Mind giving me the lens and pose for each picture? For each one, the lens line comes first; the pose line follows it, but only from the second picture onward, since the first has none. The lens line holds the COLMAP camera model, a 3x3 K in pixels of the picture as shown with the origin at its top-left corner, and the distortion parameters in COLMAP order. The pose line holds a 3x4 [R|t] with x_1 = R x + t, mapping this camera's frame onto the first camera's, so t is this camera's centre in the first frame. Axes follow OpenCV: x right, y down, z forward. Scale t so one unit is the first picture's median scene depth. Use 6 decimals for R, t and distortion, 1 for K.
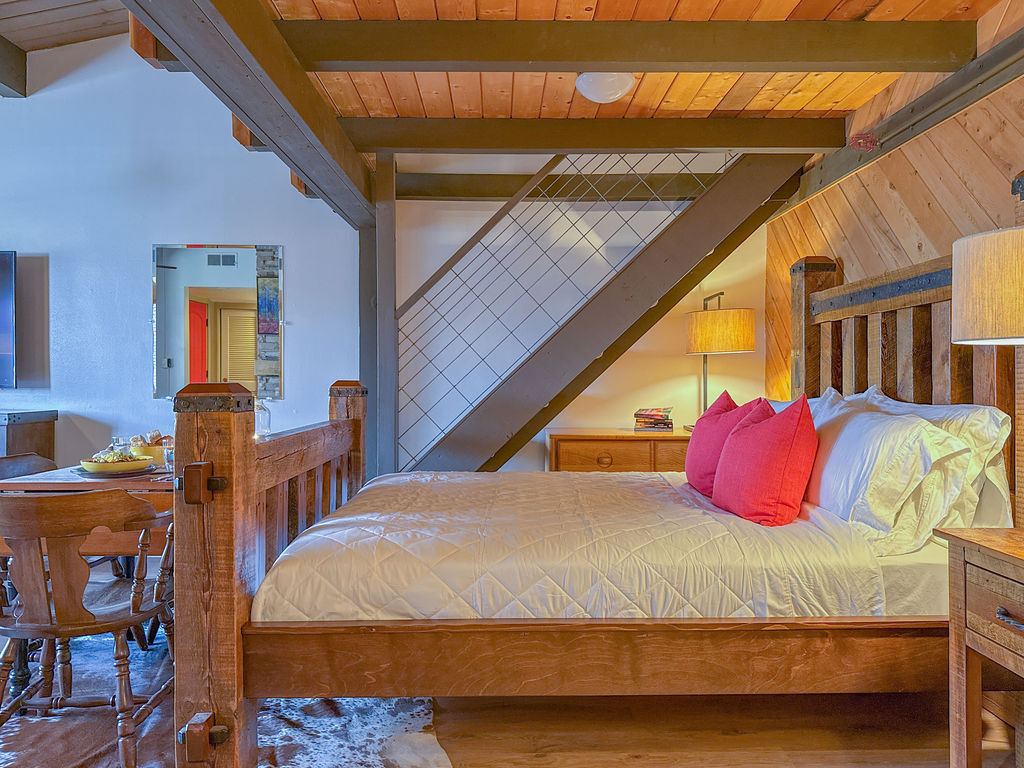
lens RADIAL K [[717.6, 0, 512.0], [0, 717.6, 384.0], [0, 0, 1]] dist [0.136255, -0.257309]
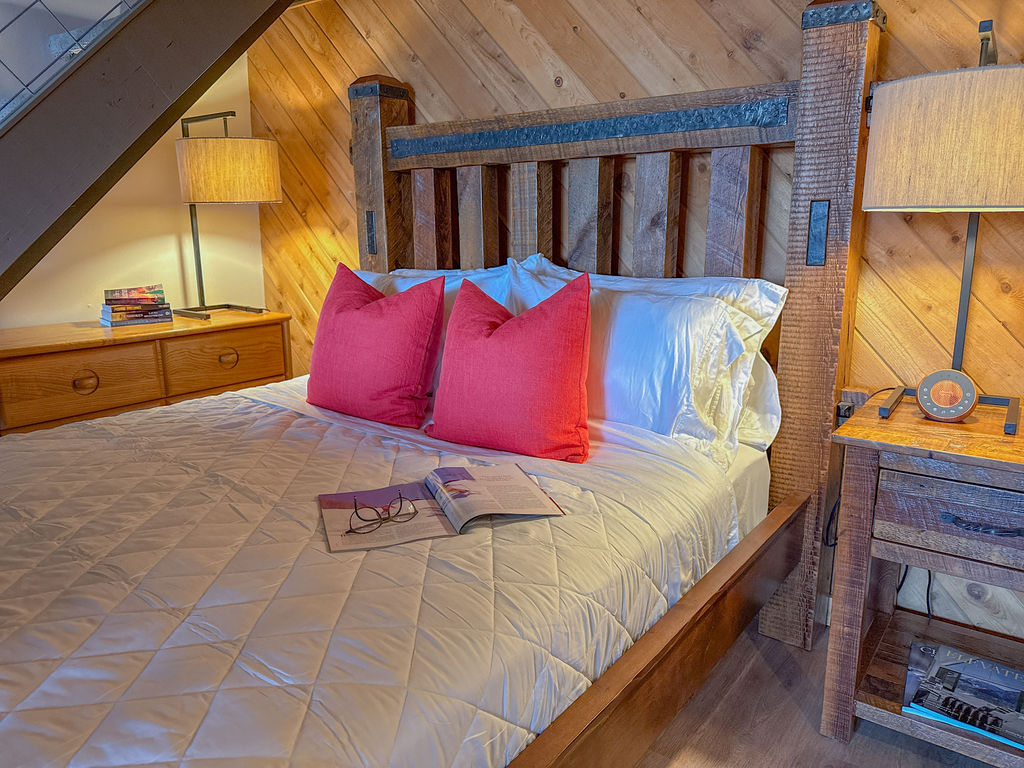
lens RADIAL K [[717.6, 0, 512.0], [0, 717.6, 384.0], [0, 0, 1]] dist [0.136255, -0.257309]
pose [[0.609312, -0.169070, 0.774696, -0.152644], [0.008613, 0.978357, 0.206744, -0.018891], [-0.792884, -0.119299, 0.597581, 0.426977]]
